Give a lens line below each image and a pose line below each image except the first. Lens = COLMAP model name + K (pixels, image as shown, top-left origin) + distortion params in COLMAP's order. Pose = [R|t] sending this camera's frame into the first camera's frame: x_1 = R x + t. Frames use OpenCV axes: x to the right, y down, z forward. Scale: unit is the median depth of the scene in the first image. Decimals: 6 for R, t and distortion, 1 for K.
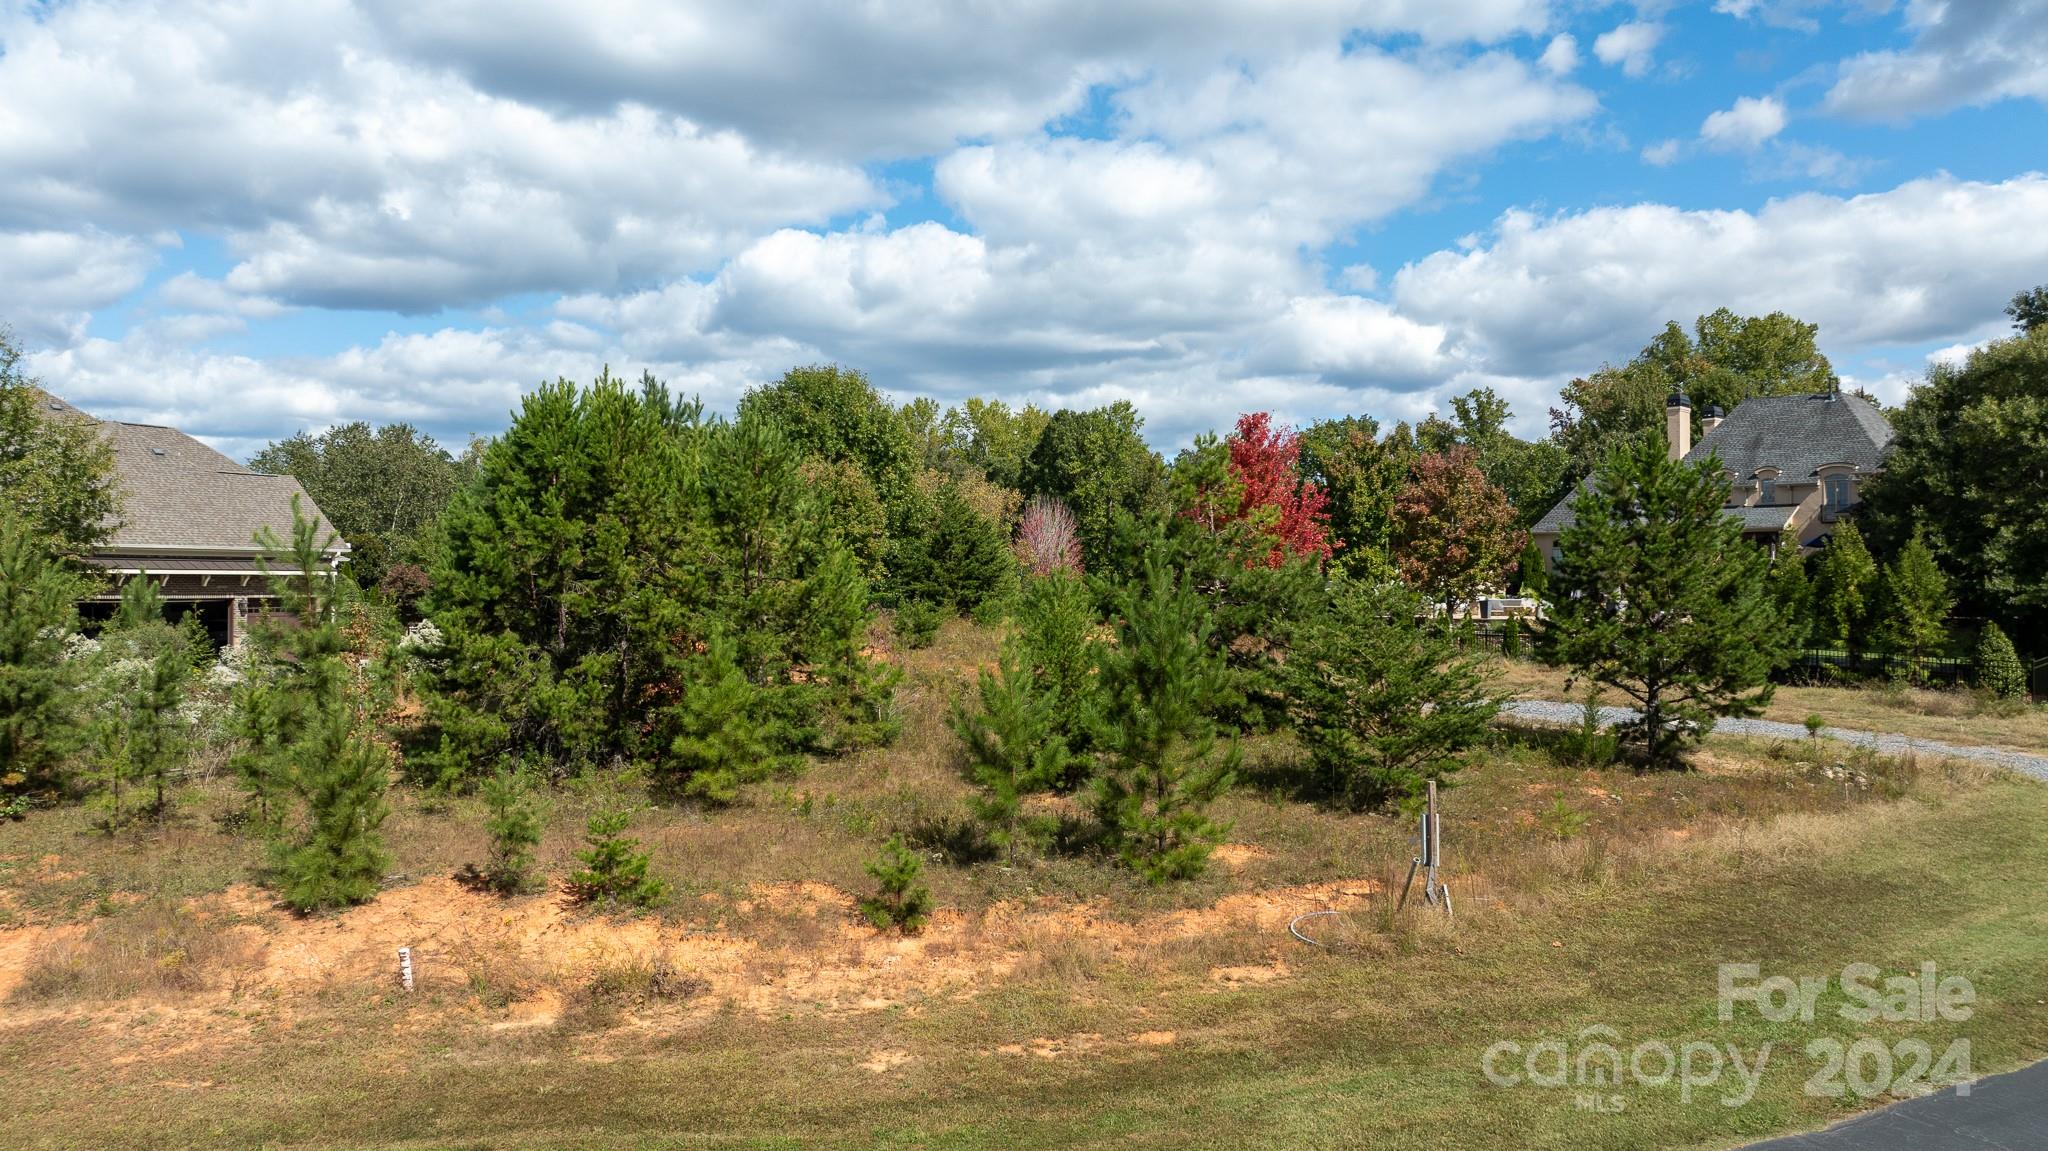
lens RADIAL K [[1443.7, 0, 1022.1], [0, 1443.7, 575.5], [0, 0, 1]] dist [-0.032463, 0.023308]
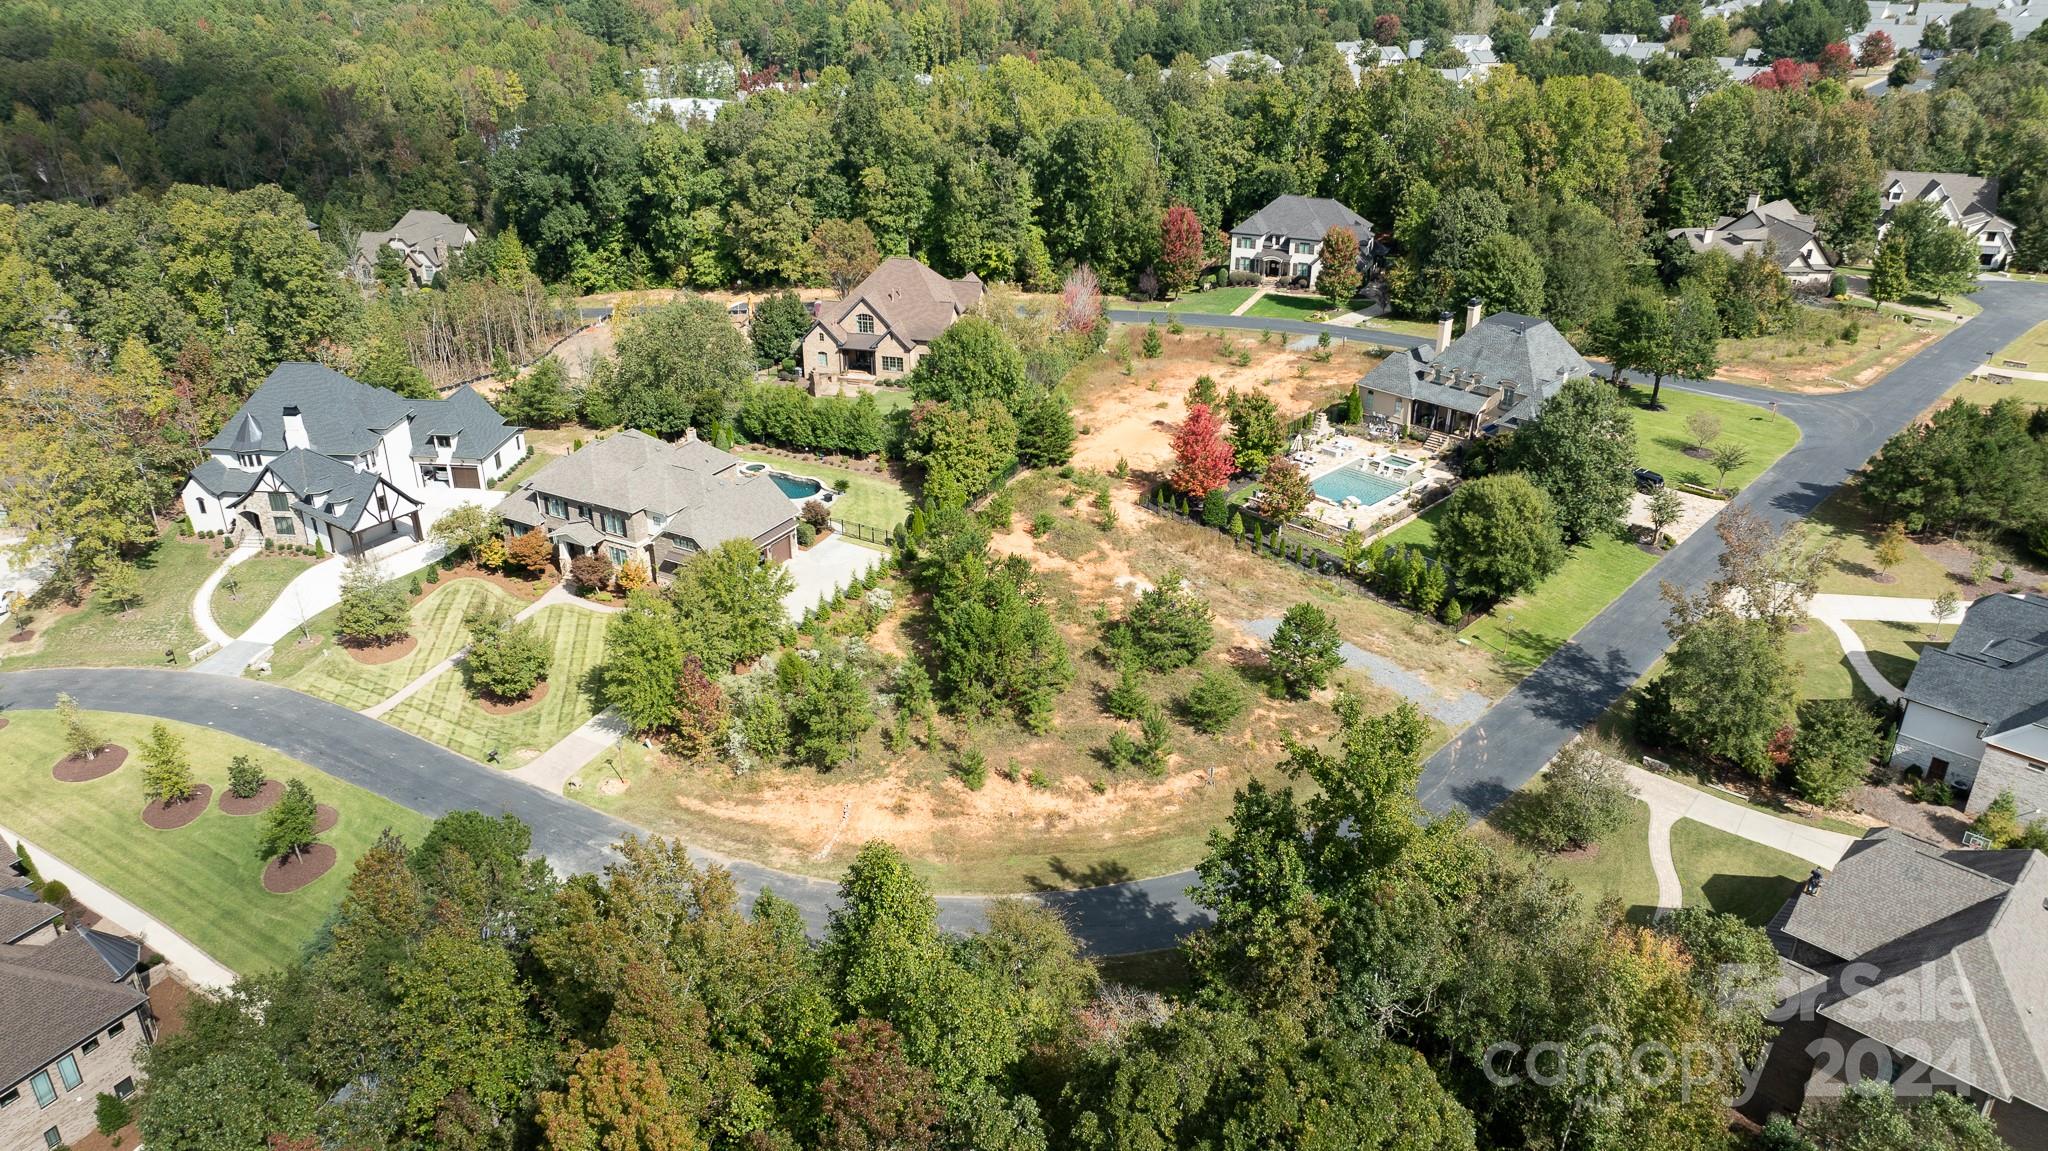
lens RADIAL K [[1443.7, 0, 1024.1], [0, 1443.7, 577.1], [0, 0, 1]] dist [-0.032463, 0.023308]
pose [[0.999794, -0.010673, 0.017290, -0.314939], [0.001962, 0.897667, 0.440670, -1.921253], [-0.020223, -0.440545, 0.897502, -2.284837]]
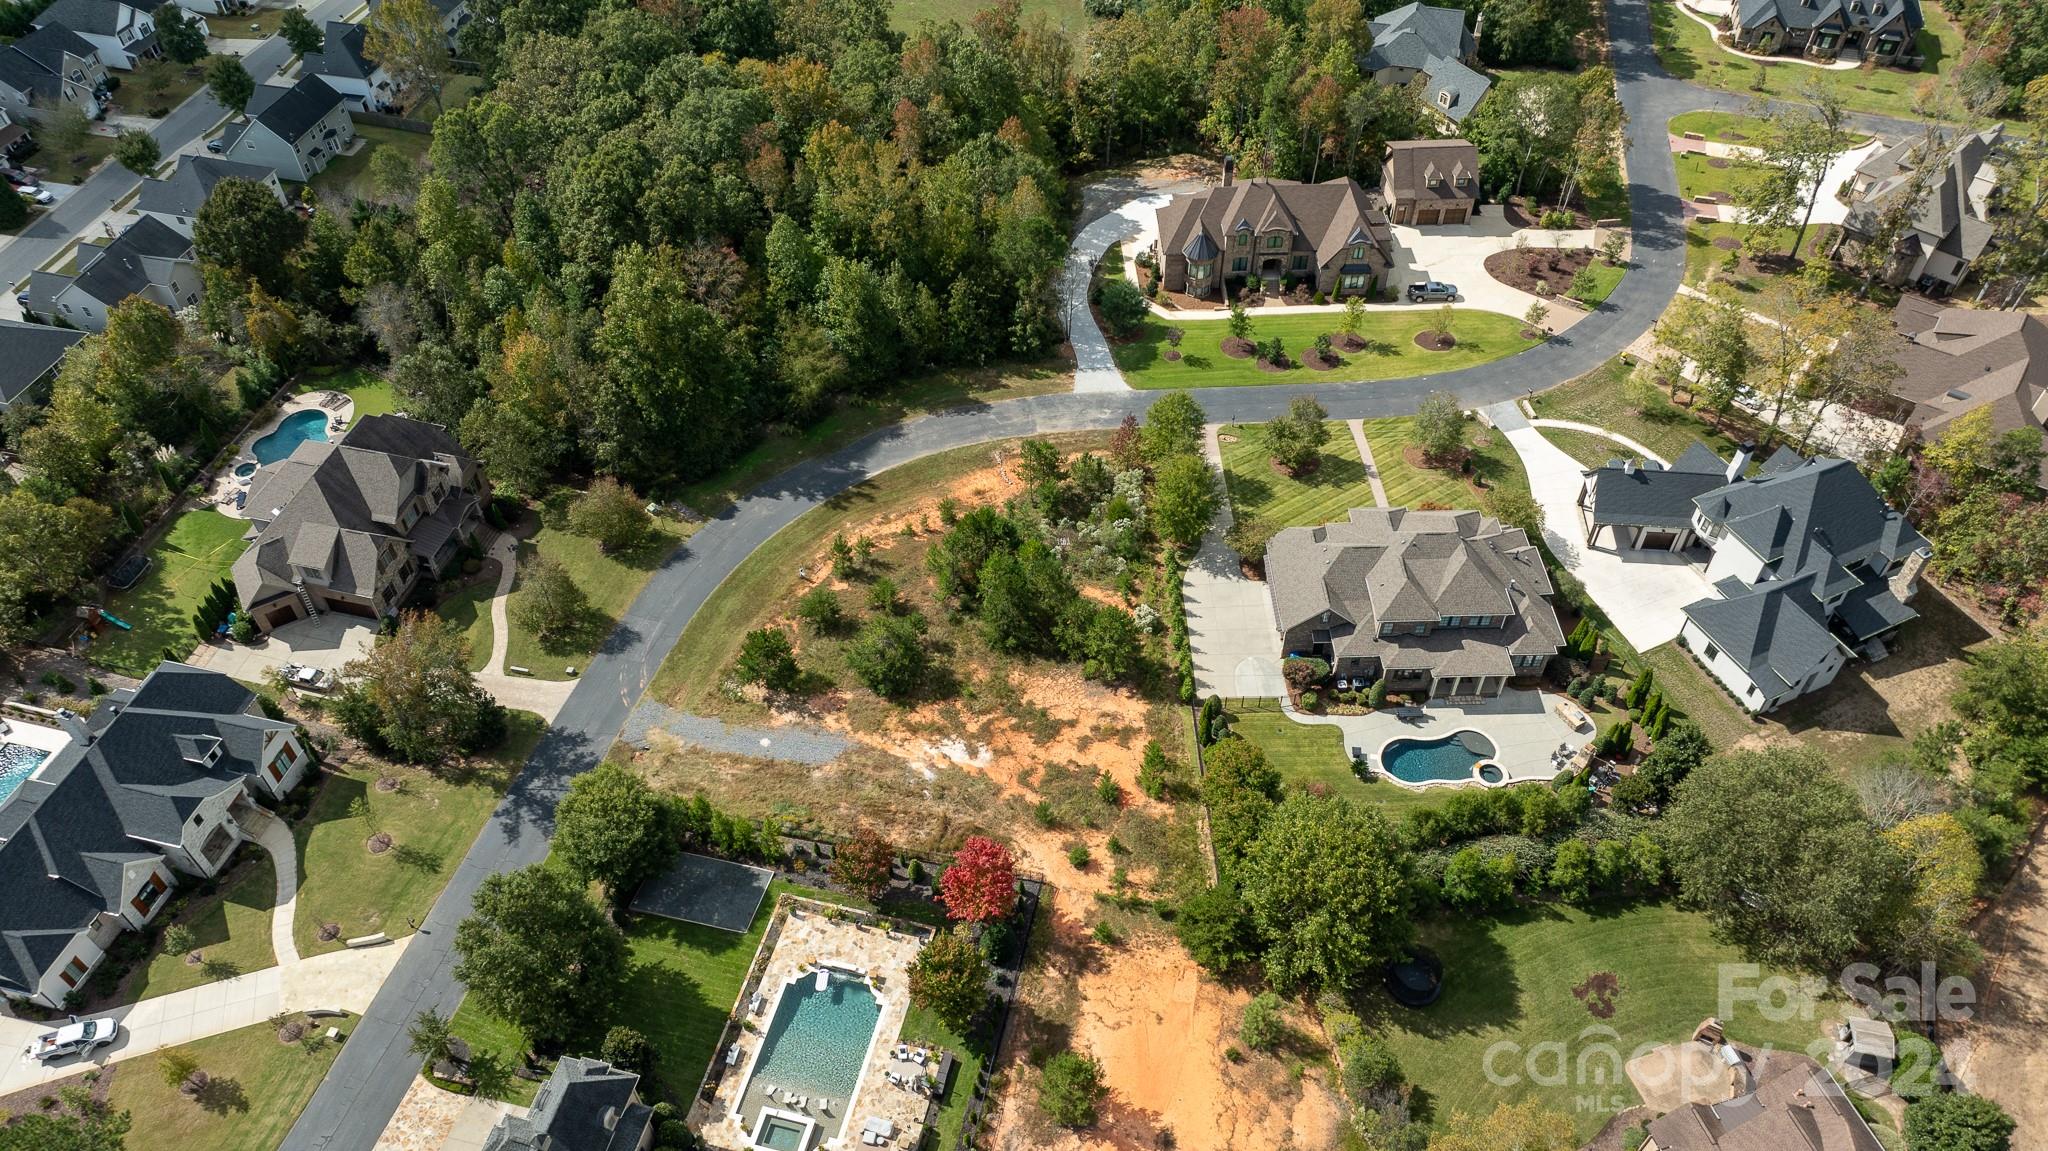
lens RADIAL K [[1443.7, 0, 1021.3], [0, 1443.7, 574.2], [0, 0, 1]] dist [-0.032463, 0.023308]
pose [[-0.852523, 0.383750, -0.354880, 1.406857], [0.011669, 0.692755, 0.721078, -3.631708], [0.522559, 0.610595, -0.595068, 4.335294]]
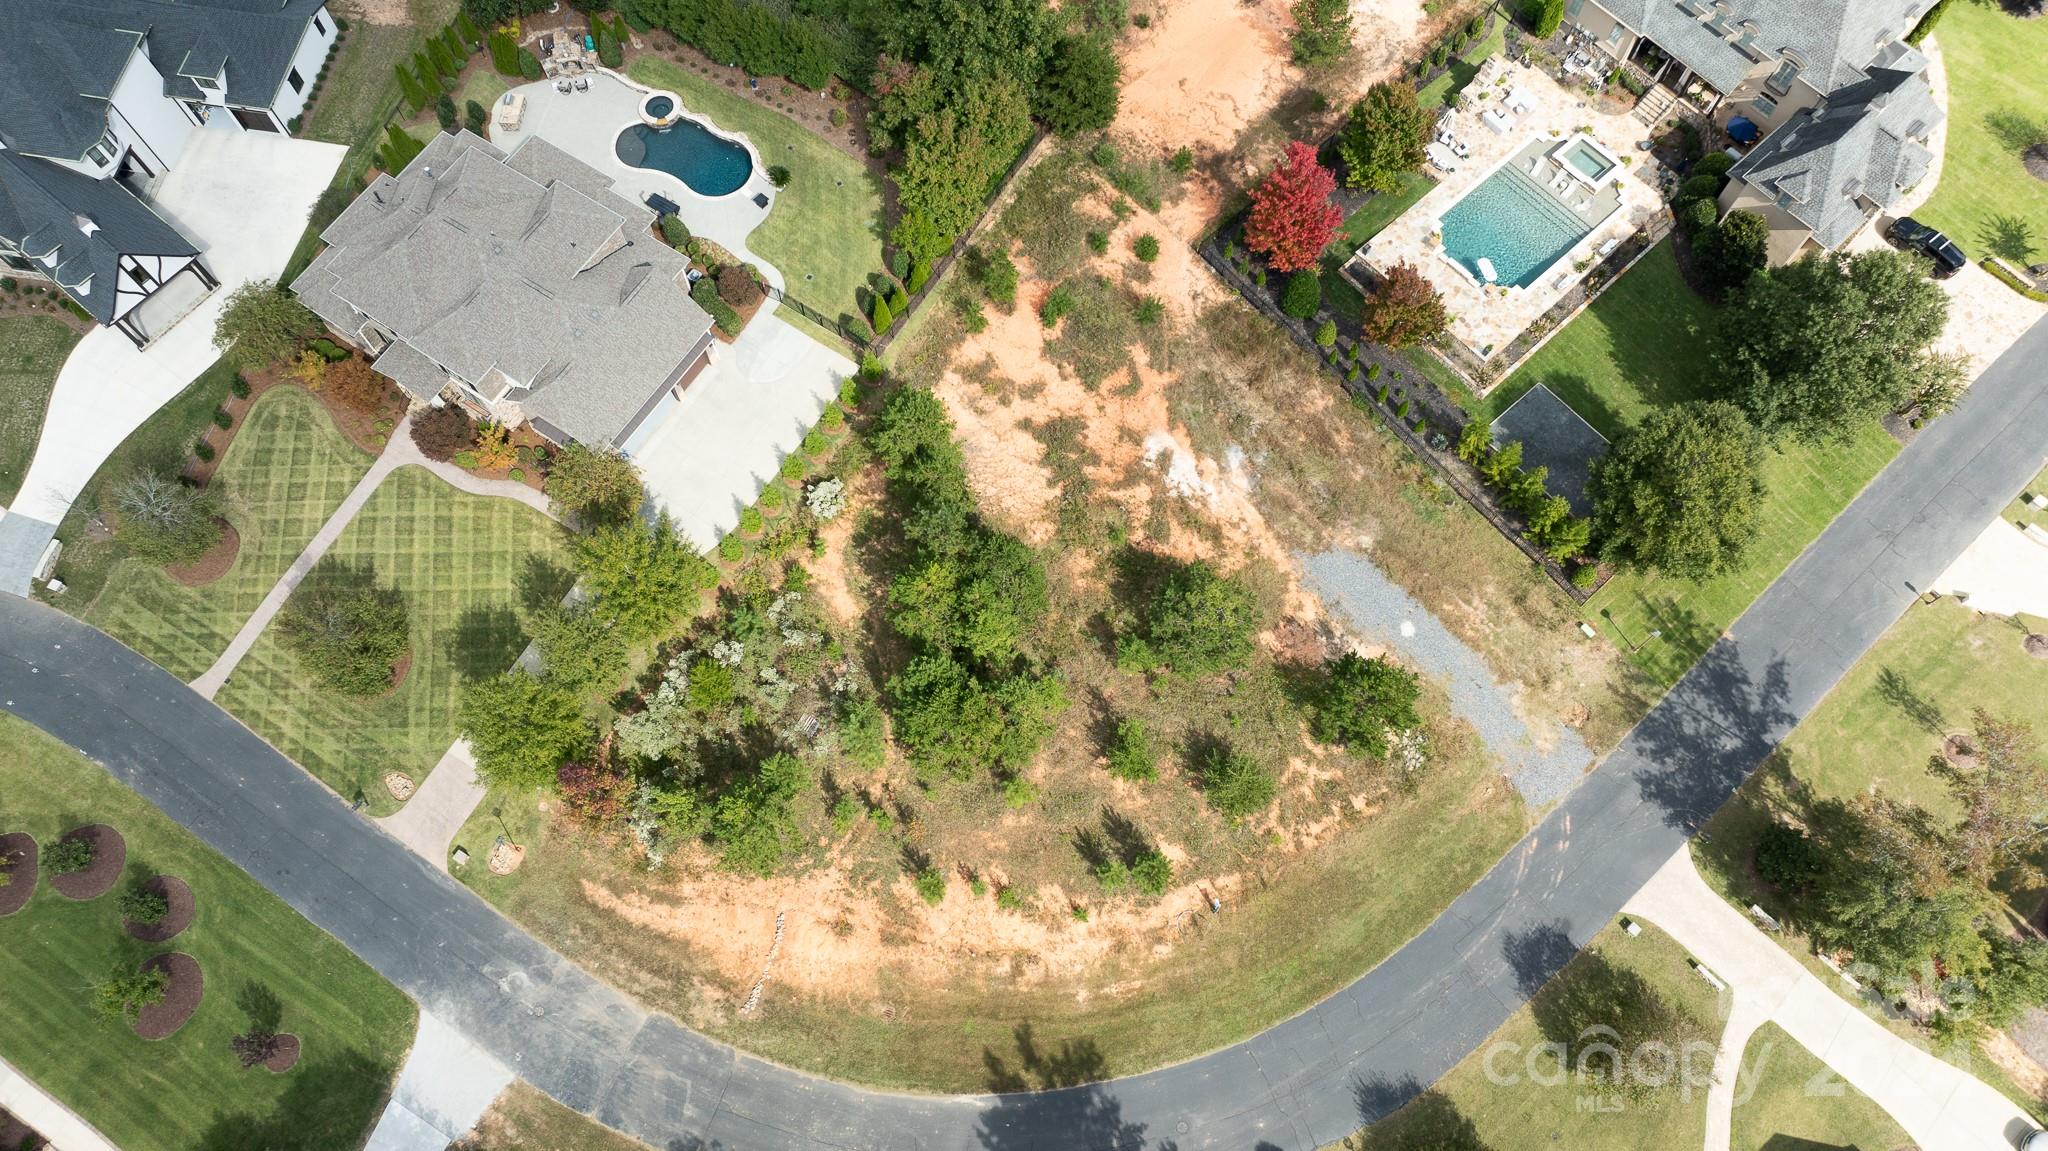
lens RADIAL K [[1443.7, 0, 1022.3], [0, 1443.7, 574.3], [0, 0, 1]] dist [-0.032463, 0.023308]
pose [[0.999083, 0.038011, -0.019682, -0.155503], [0.003655, 0.382375, 0.924000, -2.920372], [0.042648, -0.923225, 0.381885, 0.253908]]
